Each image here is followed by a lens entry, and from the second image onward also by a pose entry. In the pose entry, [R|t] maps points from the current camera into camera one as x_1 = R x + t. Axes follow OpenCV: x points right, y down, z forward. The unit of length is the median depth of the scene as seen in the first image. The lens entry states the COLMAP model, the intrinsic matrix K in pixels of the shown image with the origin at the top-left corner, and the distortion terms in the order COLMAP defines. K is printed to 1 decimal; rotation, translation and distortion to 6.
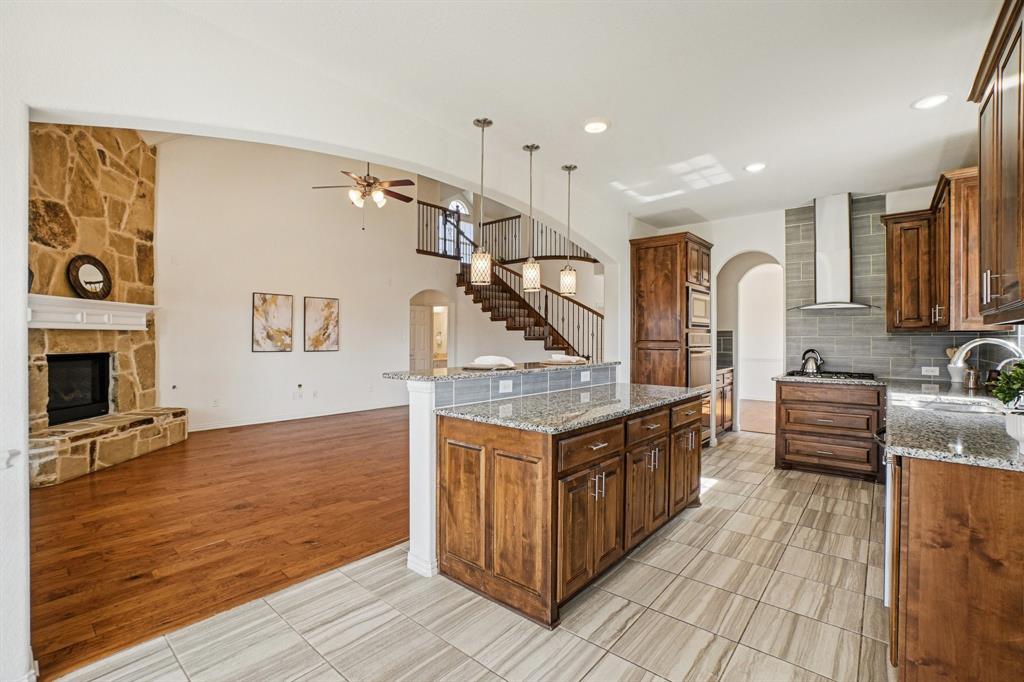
lens RADIAL K [[464.2, 0, 511.2], [0, 464.2, 339.7], [0, 0, 1]] dist [-0.038194, 0.014480]
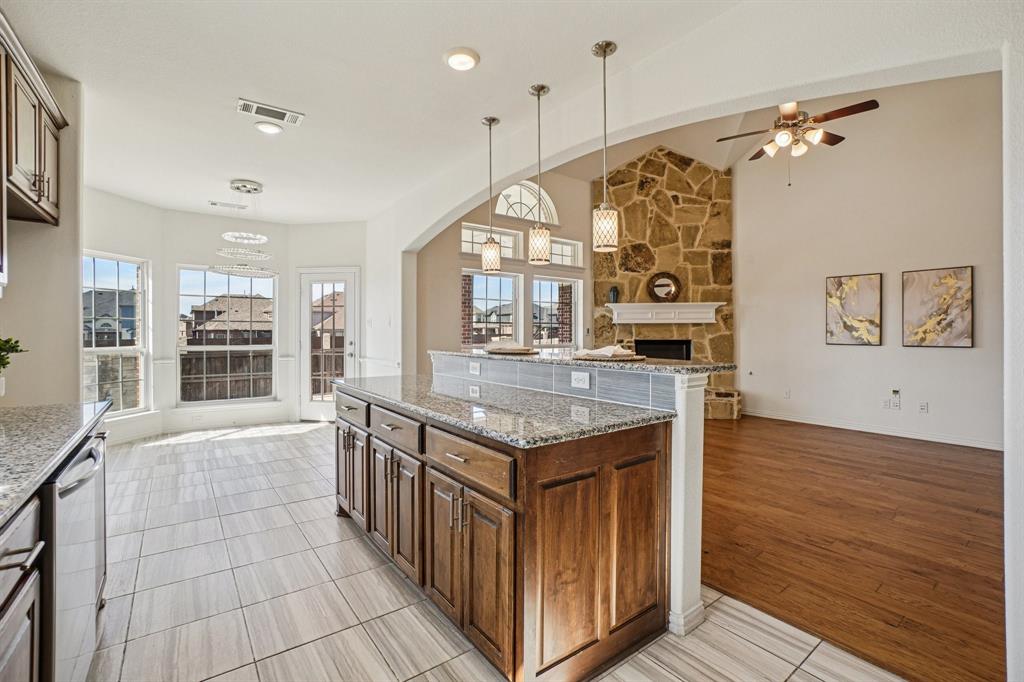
lens RADIAL K [[464.2, 0, 482.2], [0, 464.2, 332.2], [0, 0, 1]] dist [-0.038194, 0.014480]
pose [[-0.282826, -0.004581, -0.959160, 0.612410], [-0.006129, 0.999977, -0.002969, 0.013042], [0.959152, 0.005039, -0.282848, 0.816711]]
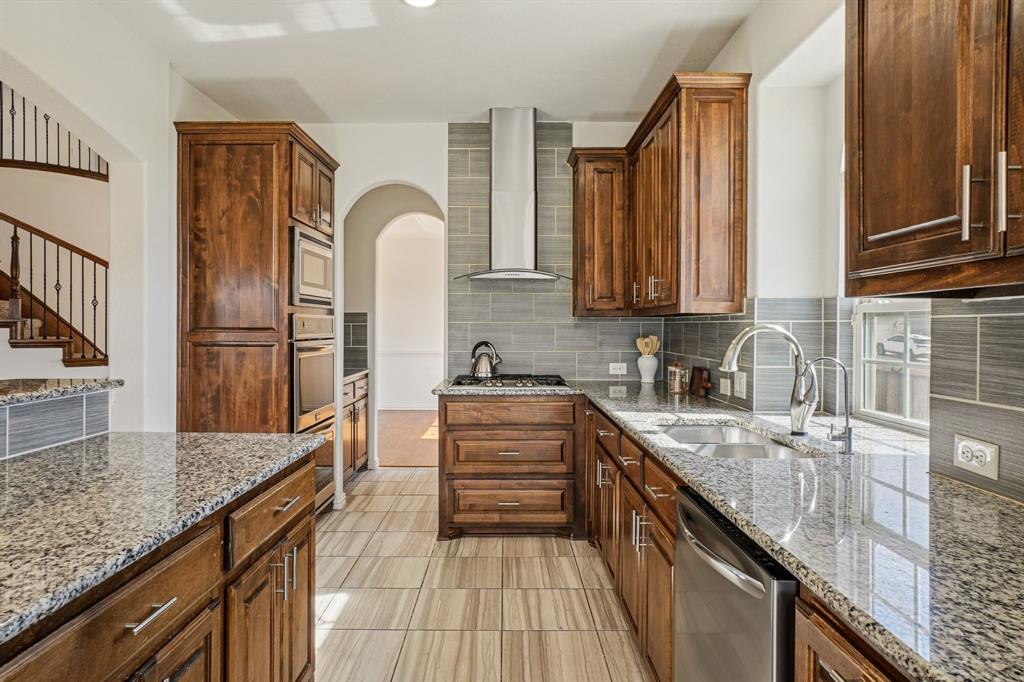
lens RADIAL K [[592.3, 0, 510.3], [0, 592.3, 330.8], [0, 0, 1]] dist [-0.016192, -0.001990]
pose [[0.767093, -0.003356, 0.641527, 0.143592], [-0.000211, 0.999985, 0.005484, 0.001239], [-0.641536, -0.004342, 0.767081, 0.329164]]
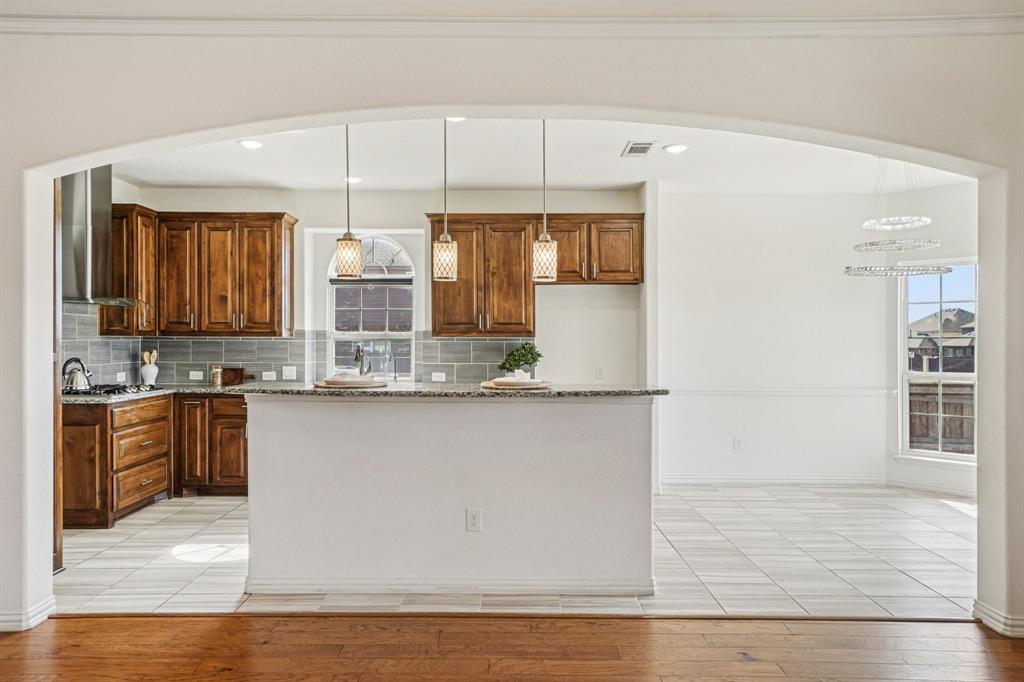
lens RADIAL K [[648.8, 0, 504.0], [0, 648.8, 336.9], [0, 0, 1]] dist [0.010842, 0.002378]
pose [[-0.640211, -0.001129, 0.768198, -0.565040], [-0.002745, 0.999996, -0.000819, -0.013132], [-0.768194, -0.002633, -0.640212, 1.132771]]
